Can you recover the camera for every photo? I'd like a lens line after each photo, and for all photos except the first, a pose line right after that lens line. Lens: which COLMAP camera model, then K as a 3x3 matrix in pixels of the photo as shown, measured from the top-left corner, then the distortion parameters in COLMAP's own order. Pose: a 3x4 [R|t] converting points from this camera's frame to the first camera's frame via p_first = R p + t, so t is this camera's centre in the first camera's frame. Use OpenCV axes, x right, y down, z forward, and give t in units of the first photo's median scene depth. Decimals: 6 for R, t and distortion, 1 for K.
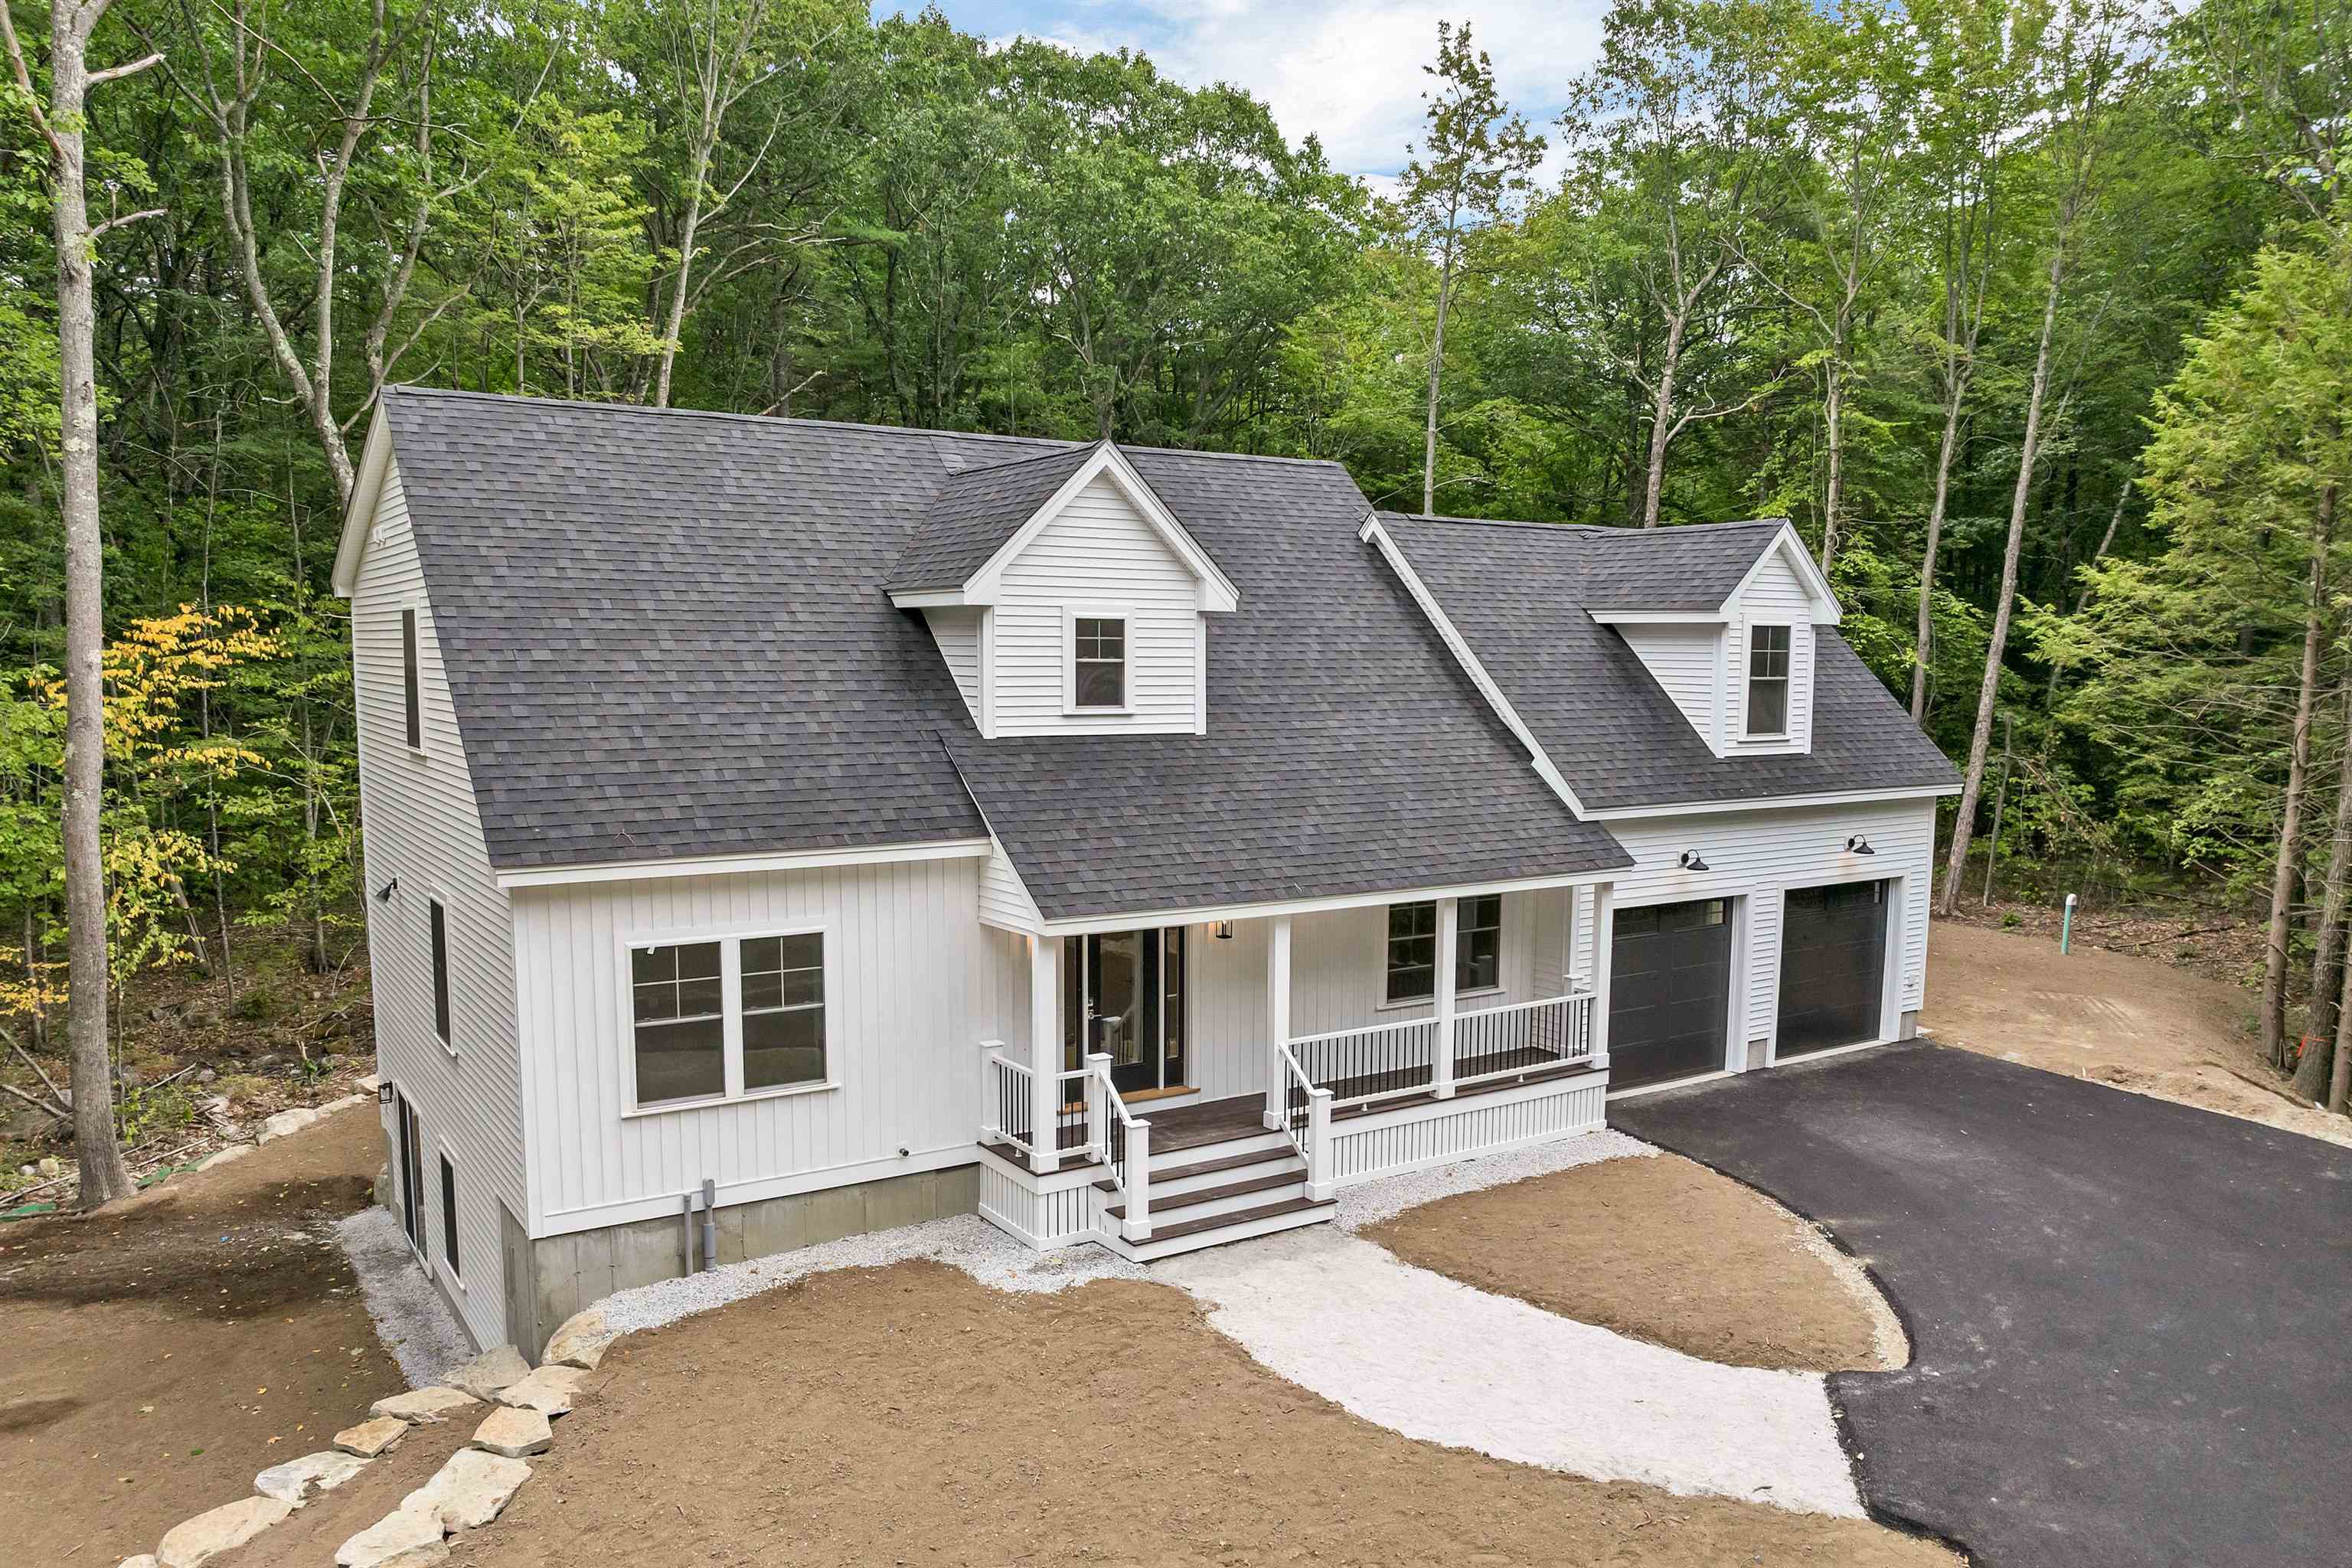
lens RADIAL K [[1695.0, 0, 1174.6], [0, 1695.0, 859.1], [0, 0, 1]] dist [-0.046926, 0.002910]
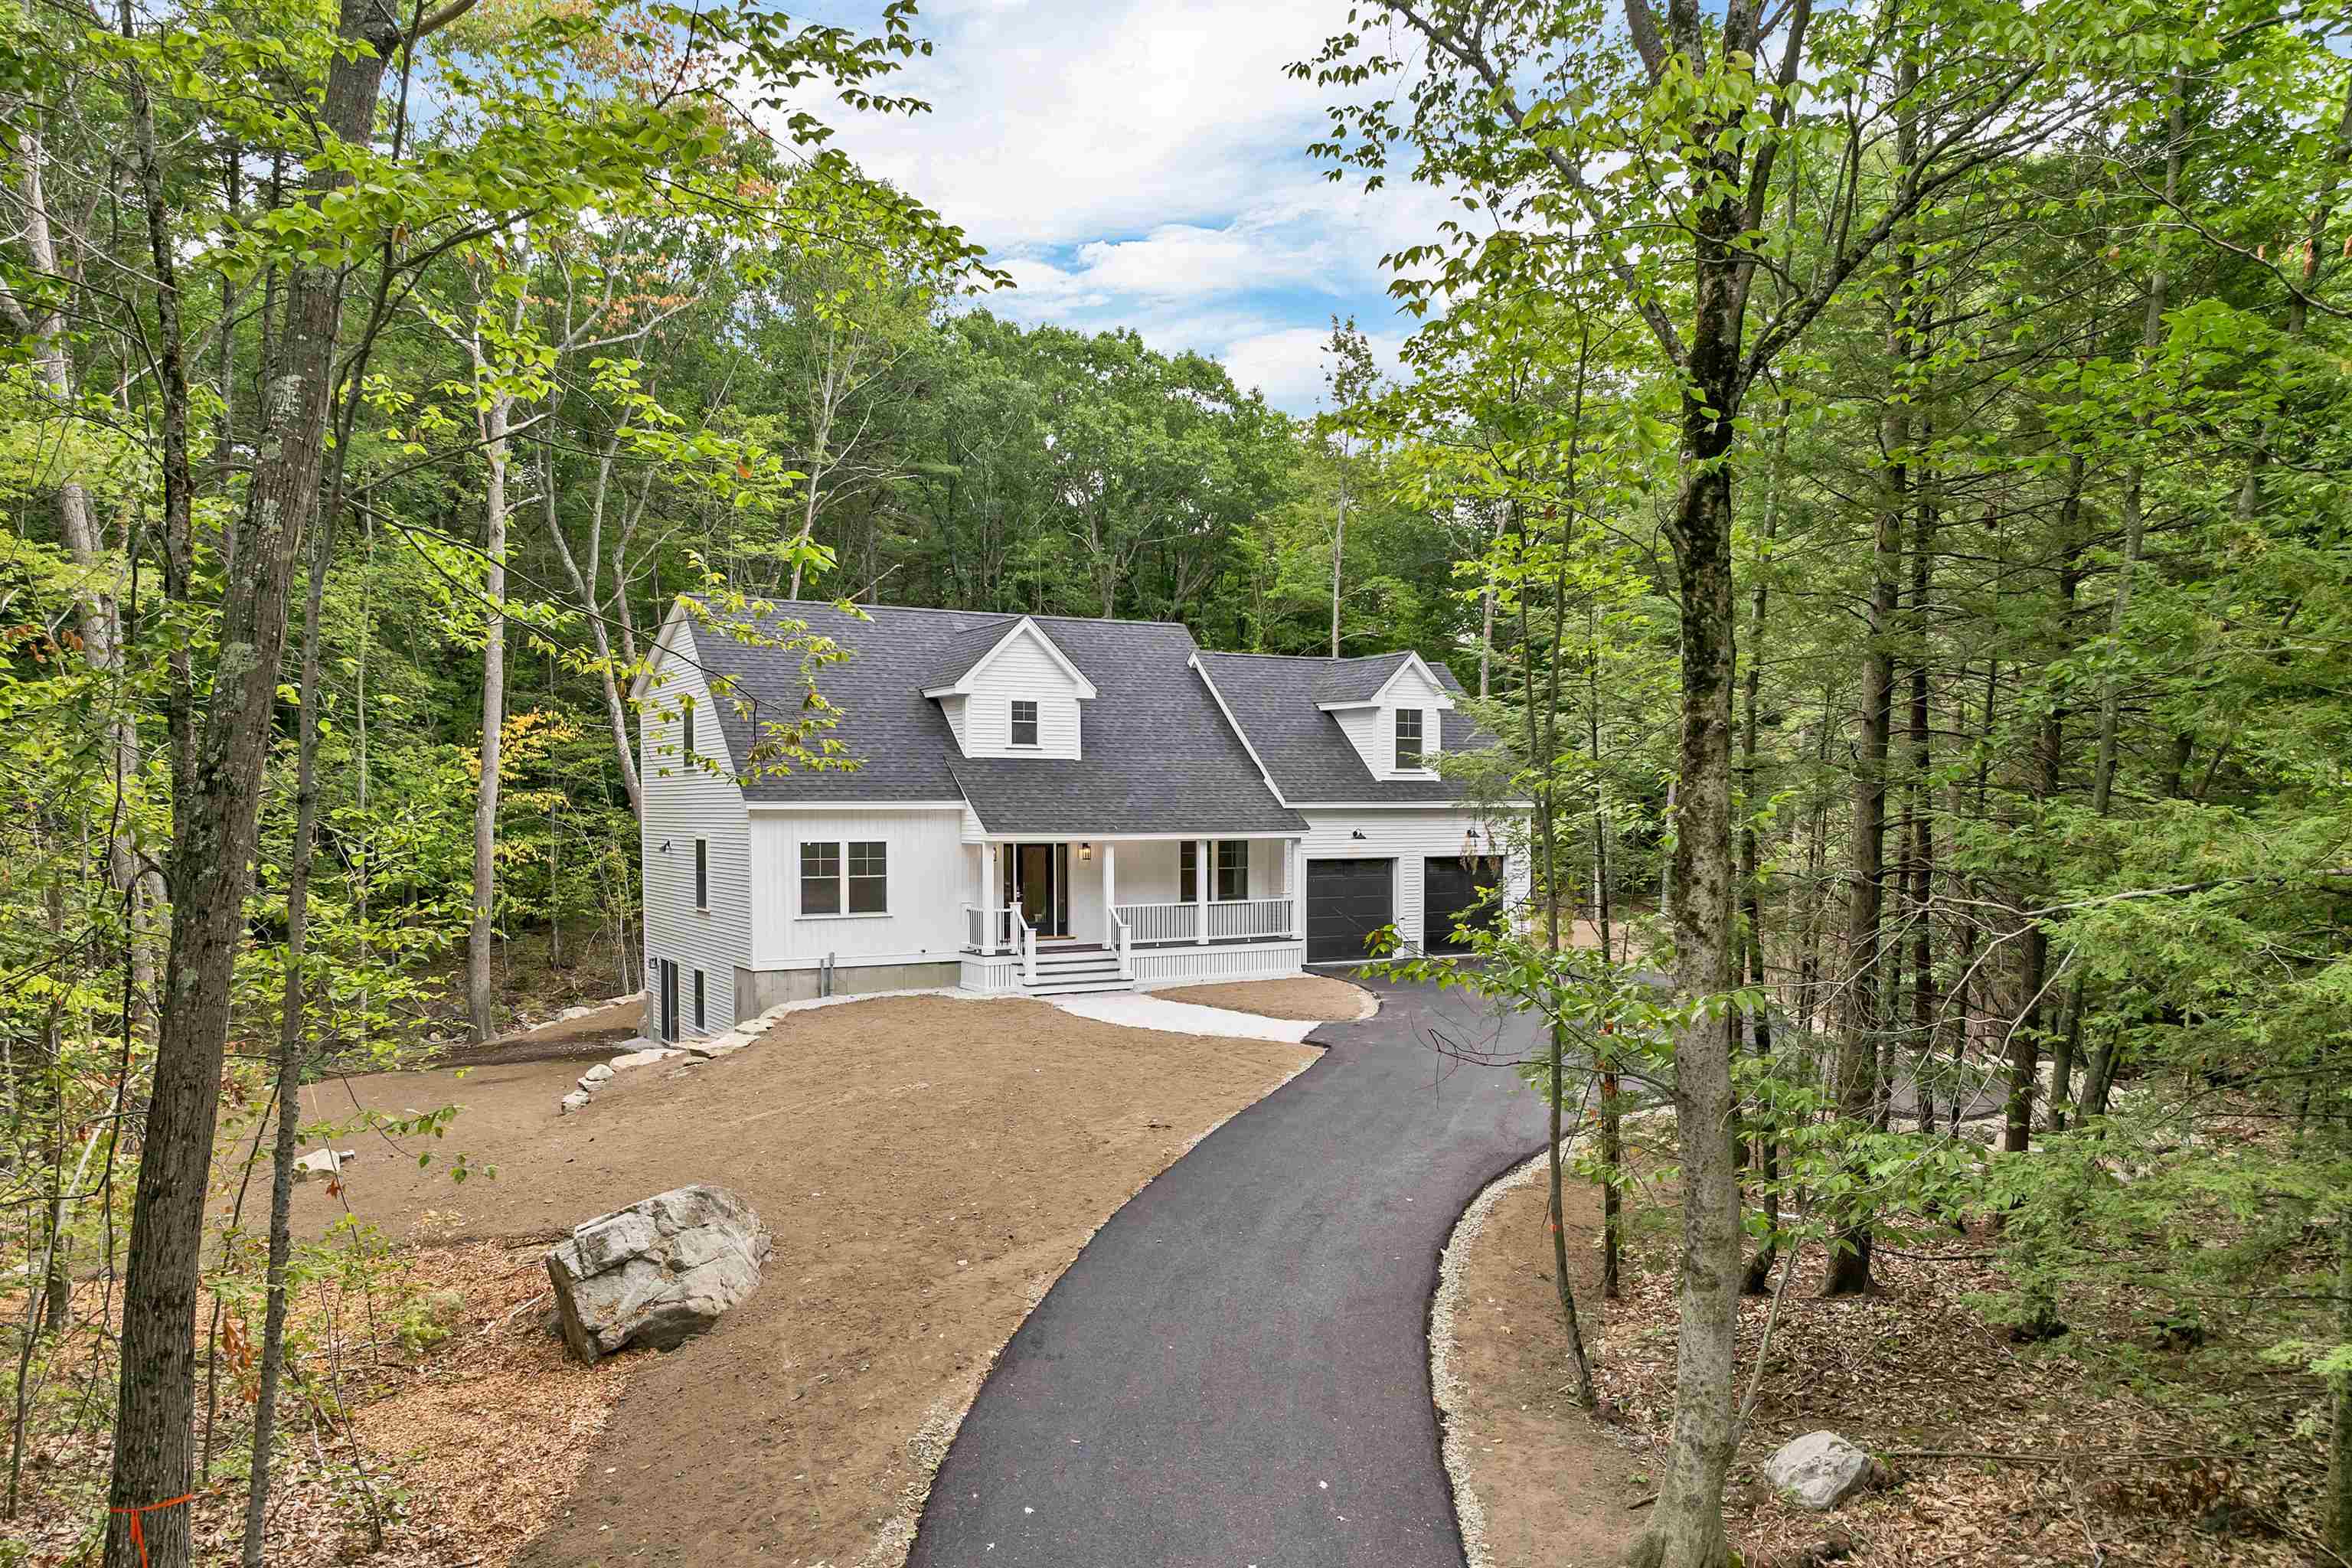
lens RADIAL K [[1695.0, 0, 1174.6], [0, 1695.0, 859.1], [0, 0, 1]] dist [-0.046926, 0.002910]
pose [[0.998865, -0.005249, -0.047338, 0.204821], [0.000851, 0.995718, -0.092443, 0.208125], [0.047620, 0.092298, 0.994592, -0.884108]]
